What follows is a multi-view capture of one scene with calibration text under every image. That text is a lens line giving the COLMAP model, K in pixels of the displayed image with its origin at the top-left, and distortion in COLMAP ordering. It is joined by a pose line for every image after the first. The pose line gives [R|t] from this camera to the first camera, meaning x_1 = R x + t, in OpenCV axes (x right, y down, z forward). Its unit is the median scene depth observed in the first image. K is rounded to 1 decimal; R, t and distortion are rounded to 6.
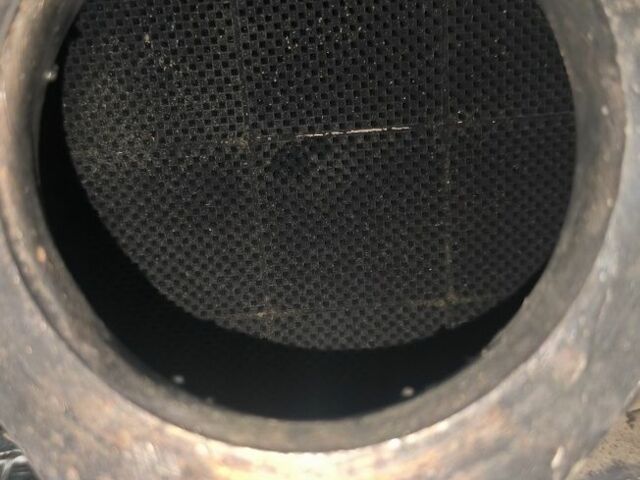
lens RADIAL K [[858.2, 0, 320.1], [0, 858.2, 241.2], [0, 0, 1]] dist [0.057373, 0.000000]
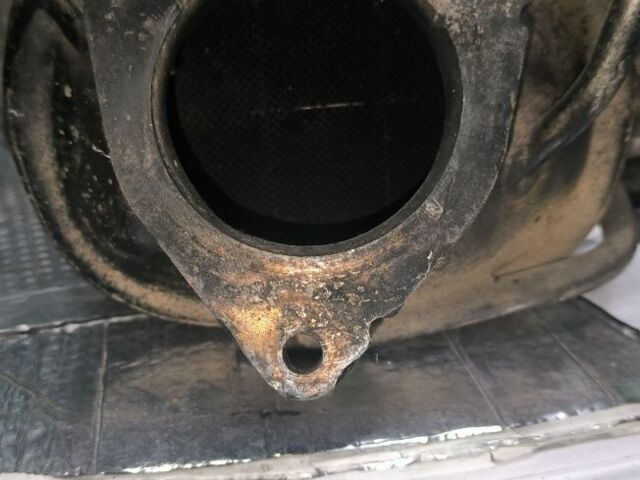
lens RADIAL K [[858.2, 0, 320.3], [0, 858.2, 238.6], [0, 0, 1]] dist [0.057373, 0.000000]
pose [[0.999229, -0.005919, 0.038819, -0.068521], [0.005697, 0.999967, 0.005835, 0.181081], [-0.038852, -0.005609, 0.999229, -1.007024]]
